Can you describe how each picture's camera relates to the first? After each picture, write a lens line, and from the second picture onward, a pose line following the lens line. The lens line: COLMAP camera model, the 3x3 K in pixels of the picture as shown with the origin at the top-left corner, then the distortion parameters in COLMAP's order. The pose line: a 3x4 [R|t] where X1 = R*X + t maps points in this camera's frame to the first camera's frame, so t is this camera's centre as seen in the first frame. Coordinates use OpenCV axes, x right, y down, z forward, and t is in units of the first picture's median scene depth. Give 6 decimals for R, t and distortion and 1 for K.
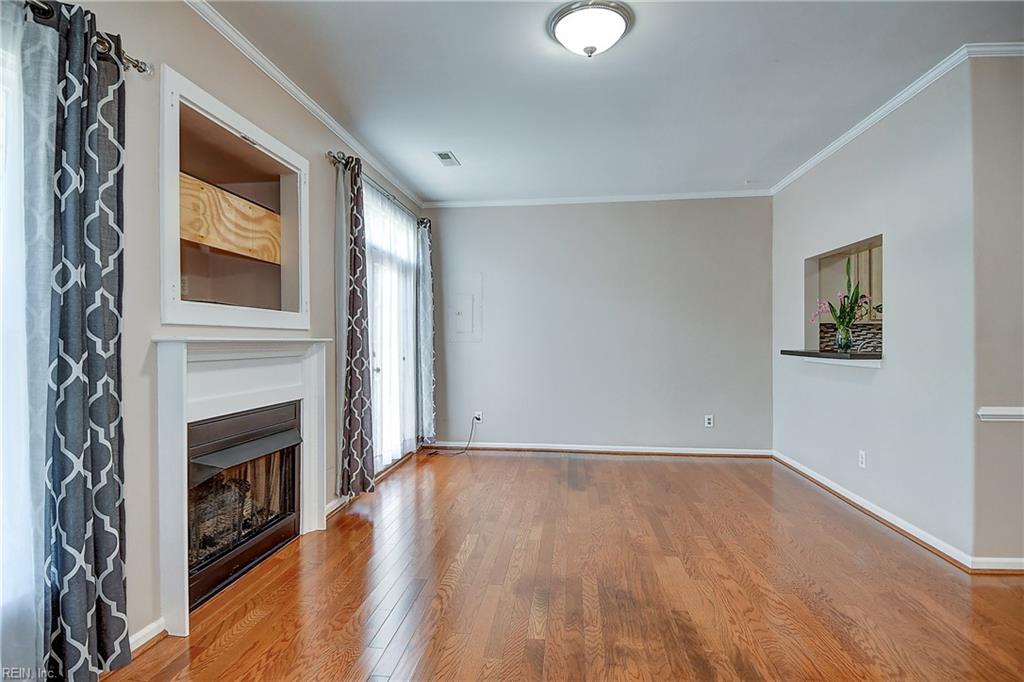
lens RADIAL K [[532.7, 0, 512.0], [0, 532.7, 341.0], [0, 0, 1]] dist [0.044257, -0.050714]
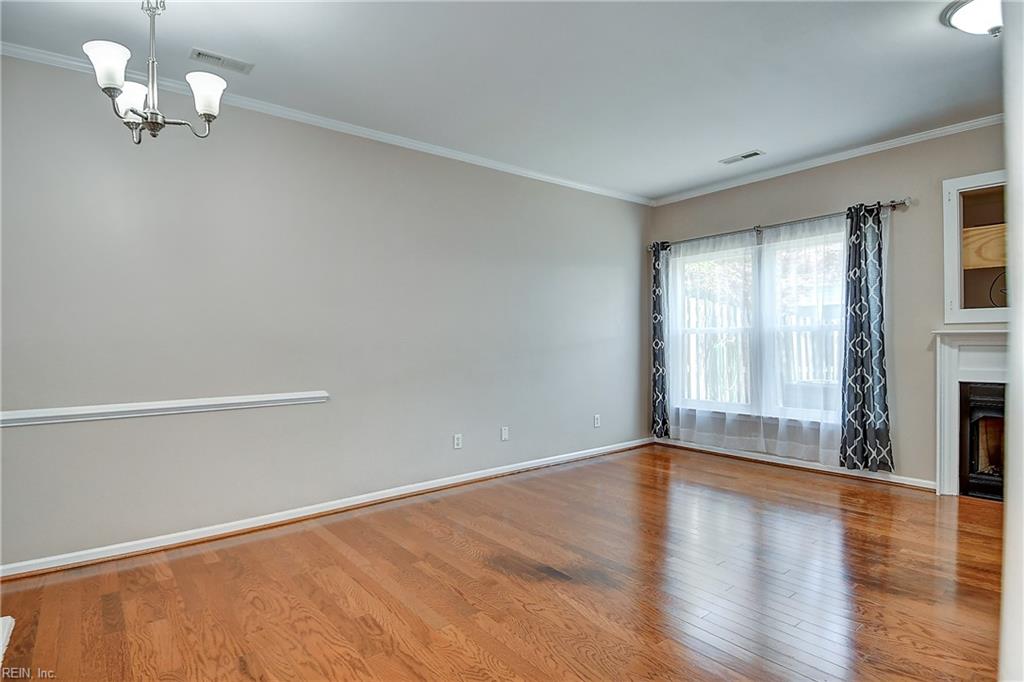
lens RADIAL K [[532.7, 0, 512.0], [0, 532.7, 341.0], [0, 0, 1]] dist [0.044257, -0.050714]
pose [[-0.692798, 0.009433, -0.721070, 0.991630], [0.013115, 0.999914, 0.000480, 0.003862], [0.721012, -0.009124, -0.692862, 0.713873]]
